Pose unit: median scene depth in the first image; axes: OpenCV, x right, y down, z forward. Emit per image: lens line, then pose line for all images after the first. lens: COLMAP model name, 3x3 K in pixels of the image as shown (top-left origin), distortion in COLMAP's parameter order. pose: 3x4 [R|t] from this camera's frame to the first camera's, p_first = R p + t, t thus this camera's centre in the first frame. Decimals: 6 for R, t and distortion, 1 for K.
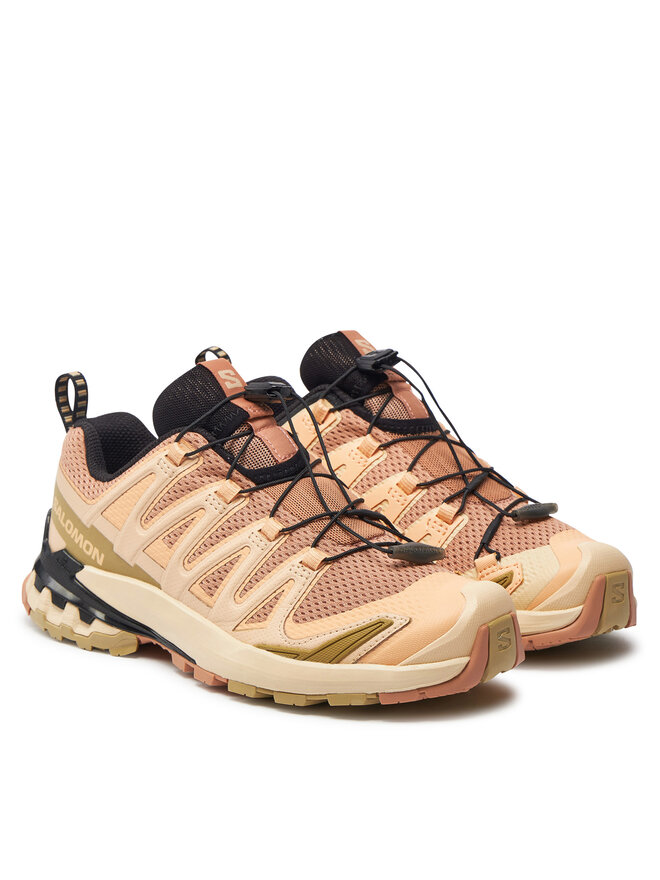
lens RADIAL K [[2685.9, 0, 330.0], [0, 2685.9, 439.8], [0, 0, 1]] dist [-0.160355, 0.000000]
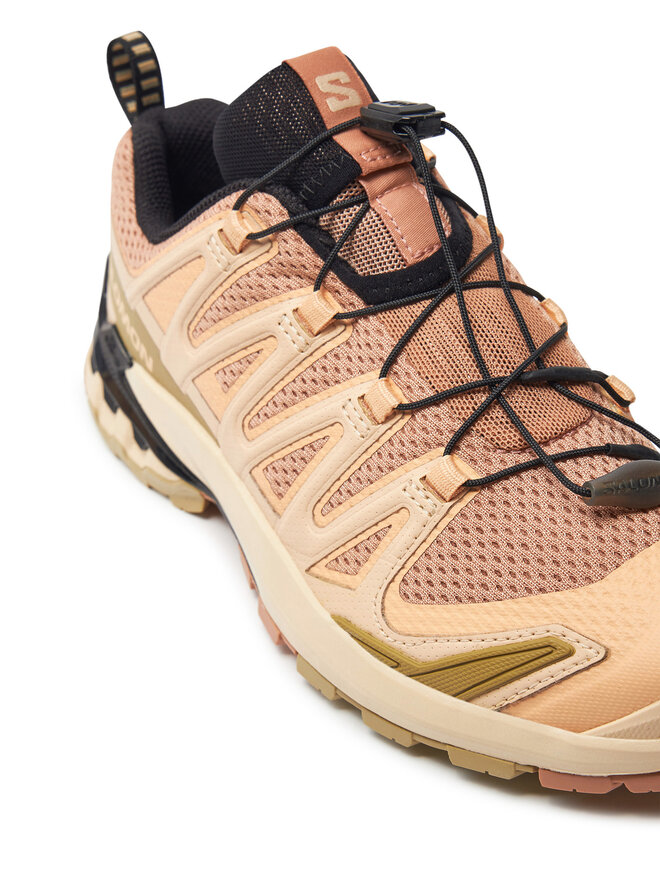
lens RADIAL K [[1580.2, 0, 332.2], [0, 1580.2, 439.9], [0, 0, 1]] dist [-0.116870, 0.000000]
pose [[0.971249, 0.083615, -0.222898, 0.040224], [0.004989, 0.928935, 0.370210, -0.076936], [0.238013, -0.360678, 0.901810, 0.695364]]
